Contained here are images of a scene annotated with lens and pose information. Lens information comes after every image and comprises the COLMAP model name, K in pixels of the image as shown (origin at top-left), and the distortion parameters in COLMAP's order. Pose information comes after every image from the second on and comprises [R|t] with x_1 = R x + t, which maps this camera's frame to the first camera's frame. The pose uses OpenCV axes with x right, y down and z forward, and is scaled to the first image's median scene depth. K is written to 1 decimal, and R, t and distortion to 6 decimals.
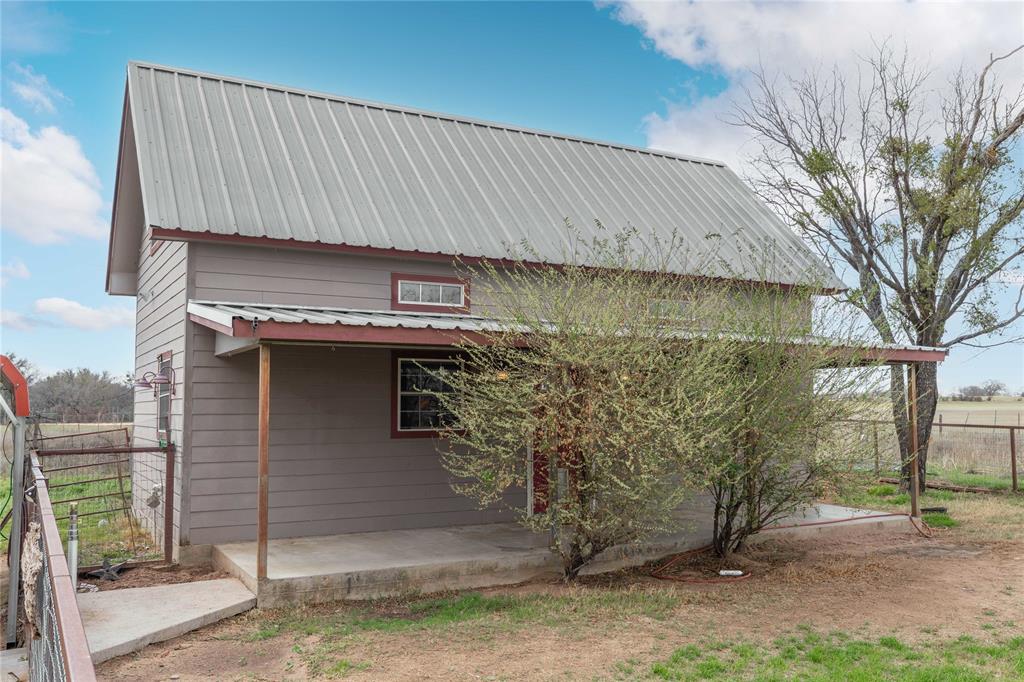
lens RADIAL K [[859.2, 0, 512.0], [0, 859.2, 341.0], [0, 0, 1]] dist [0.004325, 0.002336]
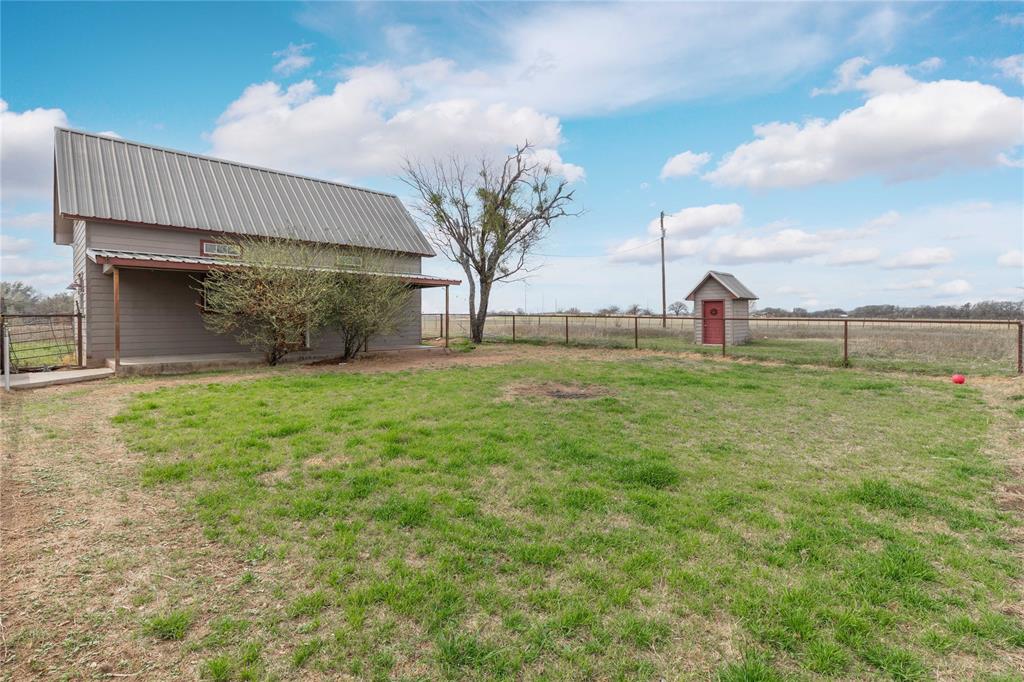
lens RADIAL K [[481.0, 0, 507.5], [0, 481.0, 320.5], [0, 0, 1]] dist [-0.000964, -0.000092]
pose [[0.965850, 0.000208, 0.259100, 0.339273], [-0.020008, 0.997074, 0.073784, 0.024625], [-0.258327, -0.076448, 0.963028, -0.466623]]
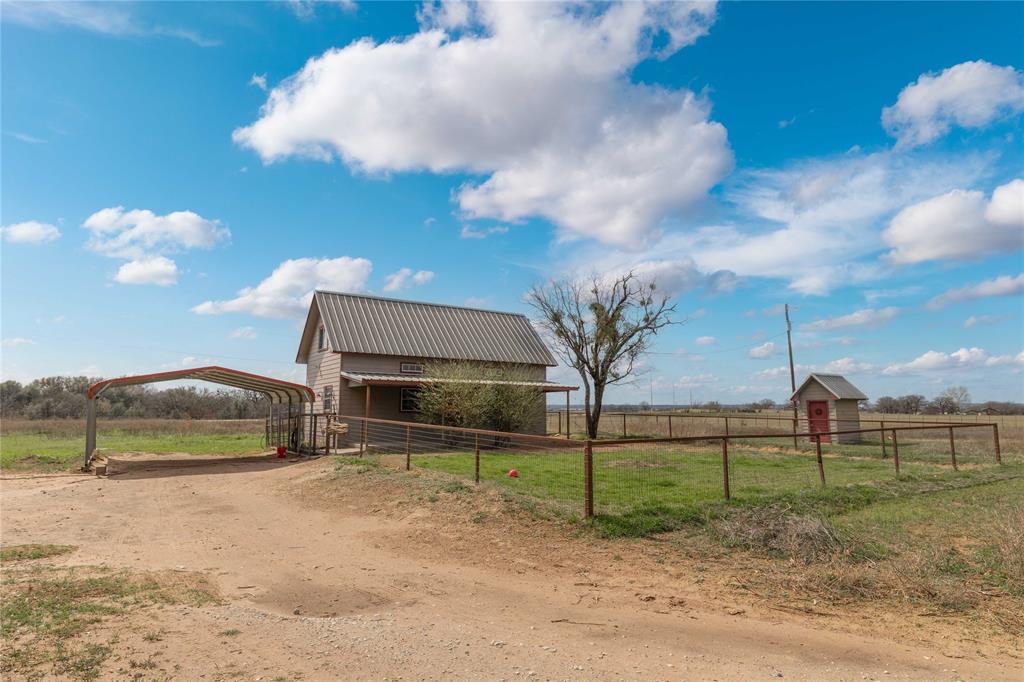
lens RADIAL K [[598.0, 0, 512.0], [0, 598.0, 341.0], [0, 0, 1]] dist [0.001604, 0.000634]
pose [[0.997580, 0.015536, 0.067770, 0.139434], [-0.012258, 0.998747, -0.048528, -0.058482], [-0.068439, 0.047580, 0.996520, -1.419815]]
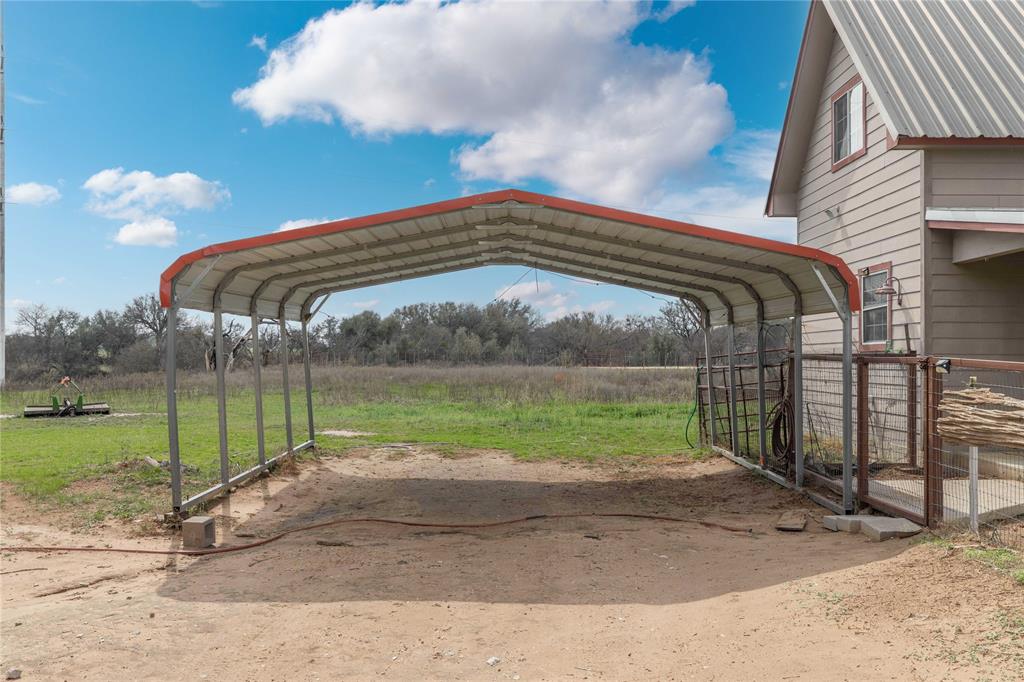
lens RADIAL K [[995.3, 0, 512.0], [0, 995.3, 341.0], [0, 0, 1]] dist [-0.000668, -0.001748]
pose [[0.872610, -0.000492, -0.488417, -0.230161], [0.029427, 0.998236, 0.051569, 0.032791], [0.487529, -0.059372, 0.871086, -0.248085]]
